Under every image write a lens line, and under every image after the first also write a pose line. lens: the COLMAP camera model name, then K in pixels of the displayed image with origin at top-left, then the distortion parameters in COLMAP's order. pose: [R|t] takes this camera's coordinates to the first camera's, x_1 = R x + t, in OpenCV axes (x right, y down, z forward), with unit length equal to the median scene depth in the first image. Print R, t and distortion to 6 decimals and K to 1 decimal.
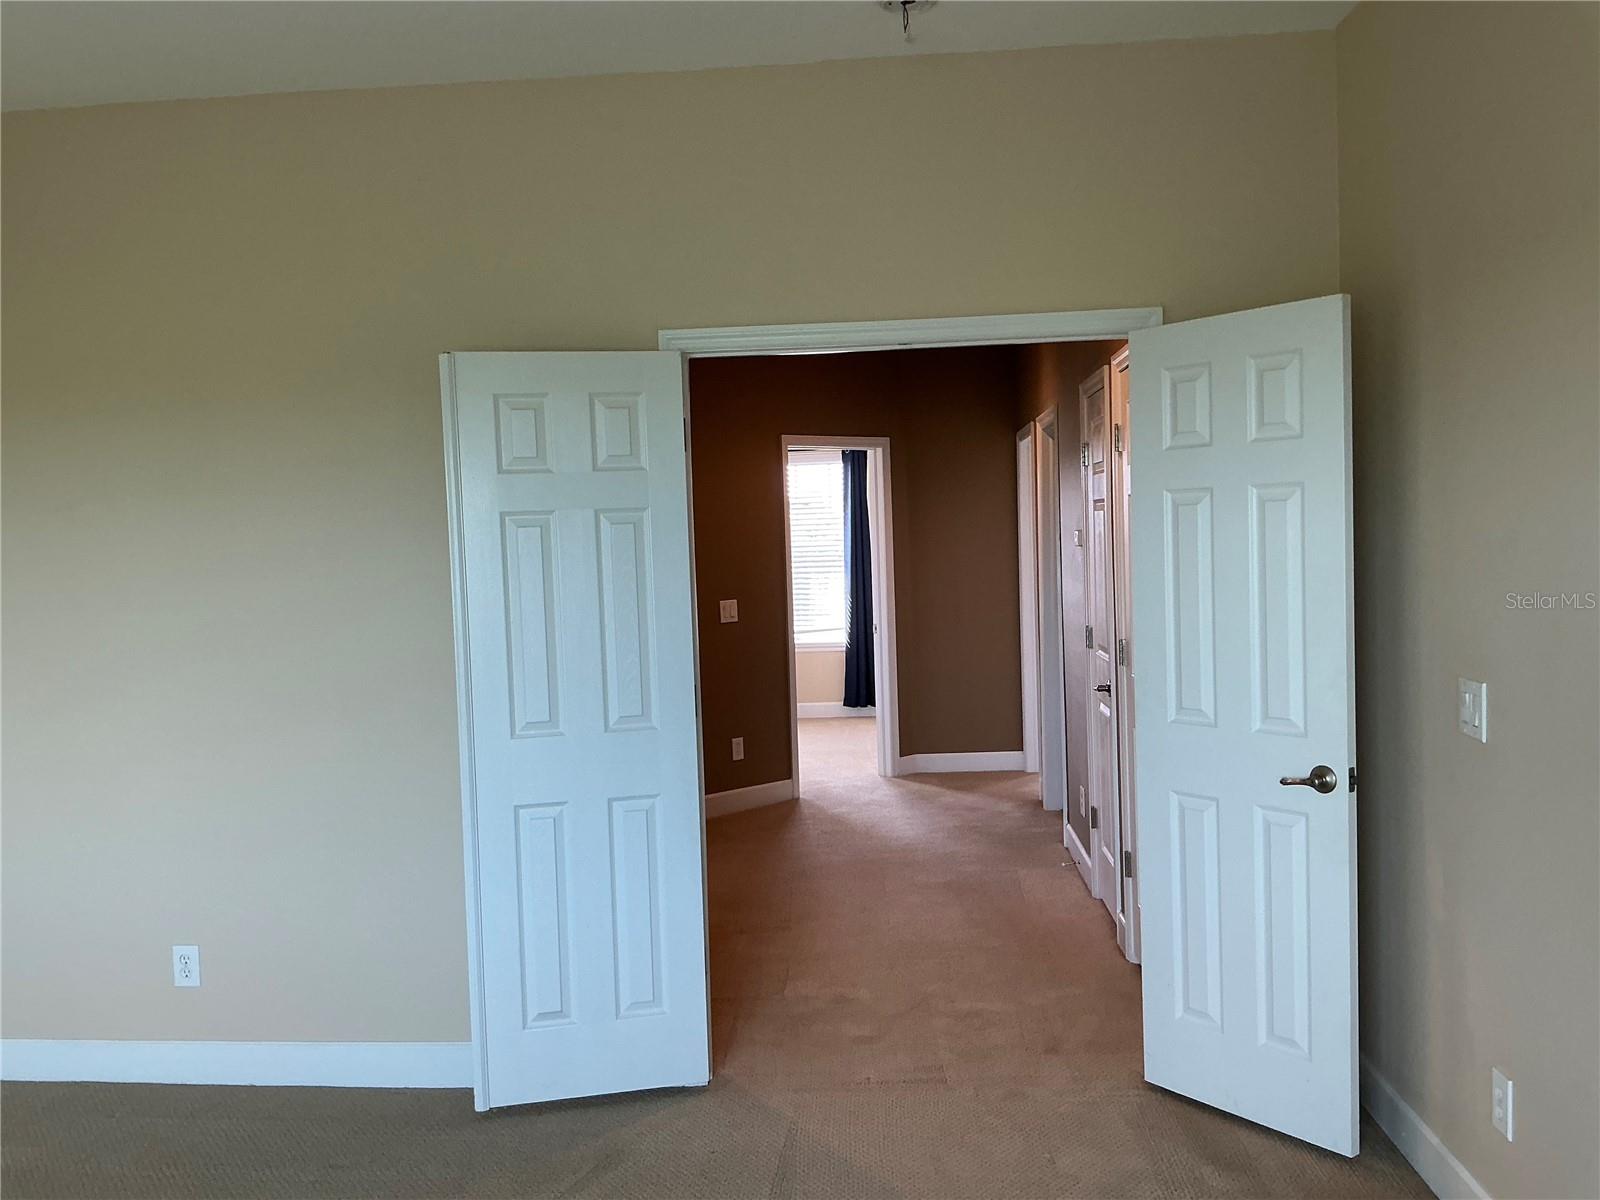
lens RADIAL K [[1327.9, 0, 790.1], [0, 1327.9, 601.3], [0, 0, 1]] dist [0.046537, -0.096750]
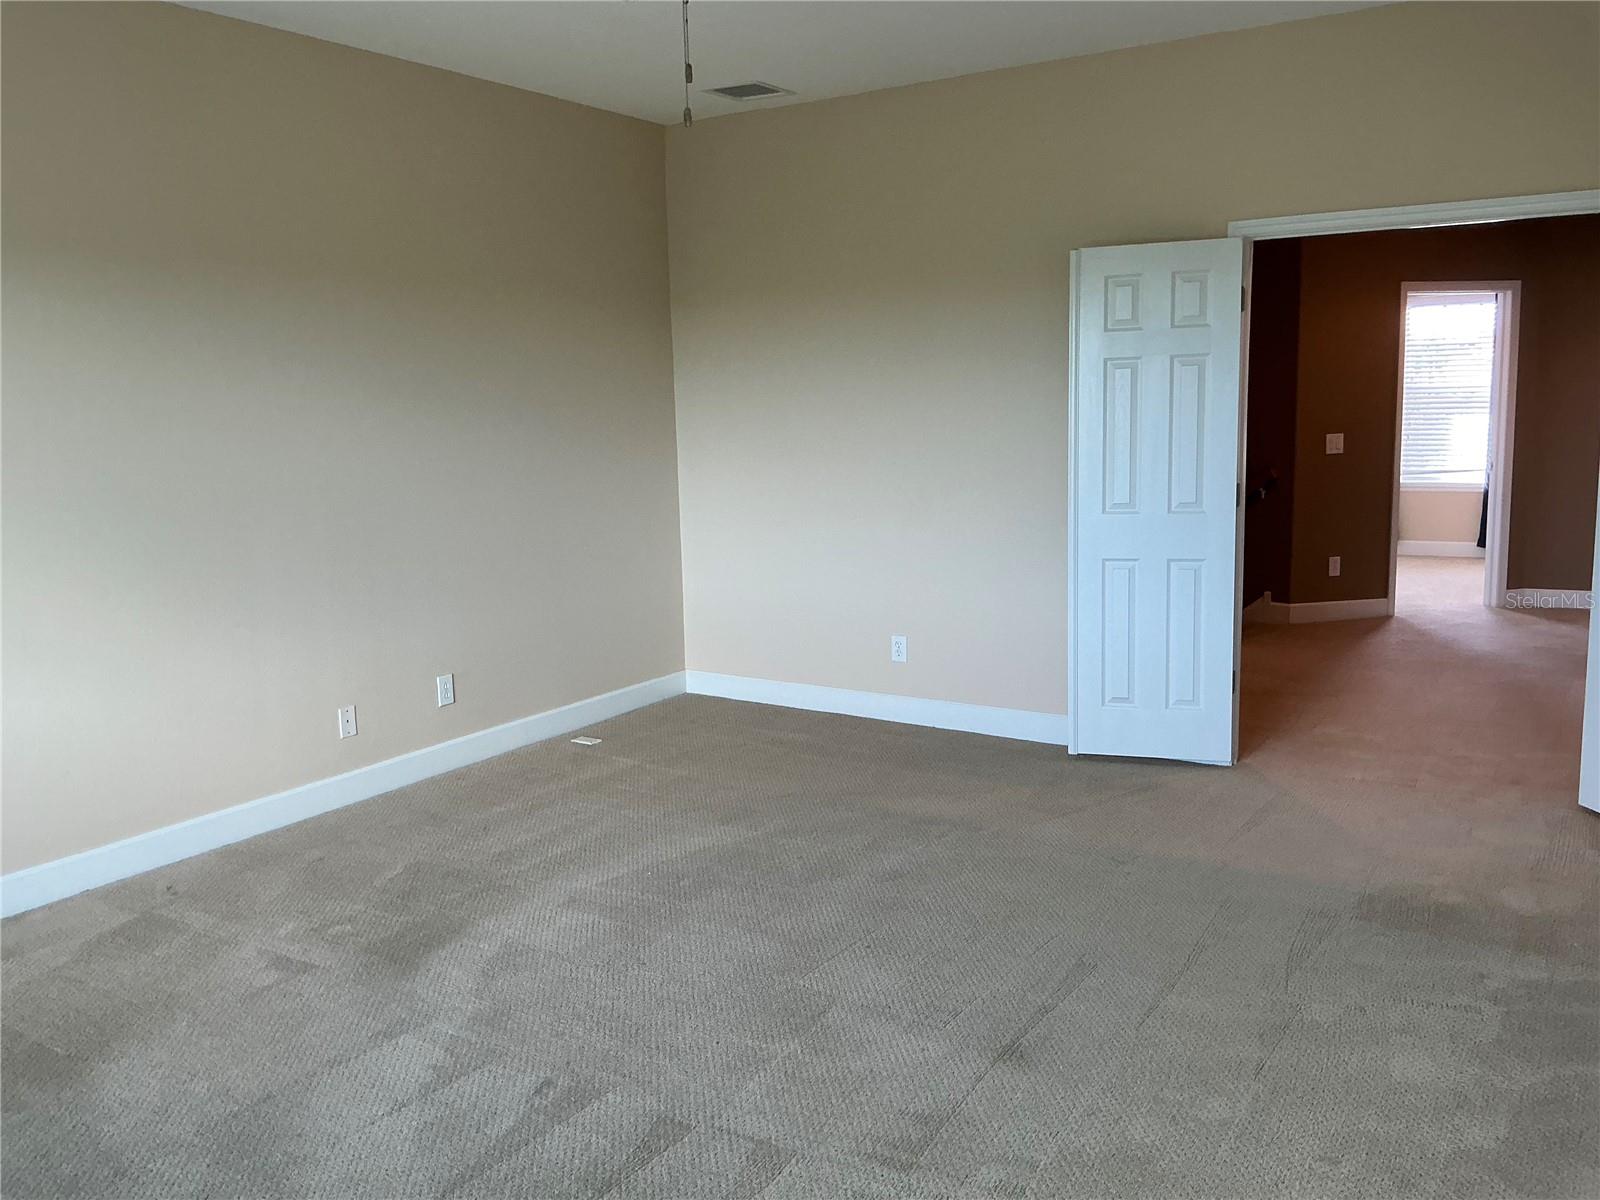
lens RADIAL K [[1327.9, 0, 797.6], [0, 1327.9, 647.4], [0, 0, 1]] dist [0.046537, -0.096750]
pose [[0.882456, 0.090885, -0.461532, 0.185420], [-0.021605, 0.987953, 0.153240, 0.029252], [0.469899, -0.125256, 0.873788, -0.472632]]
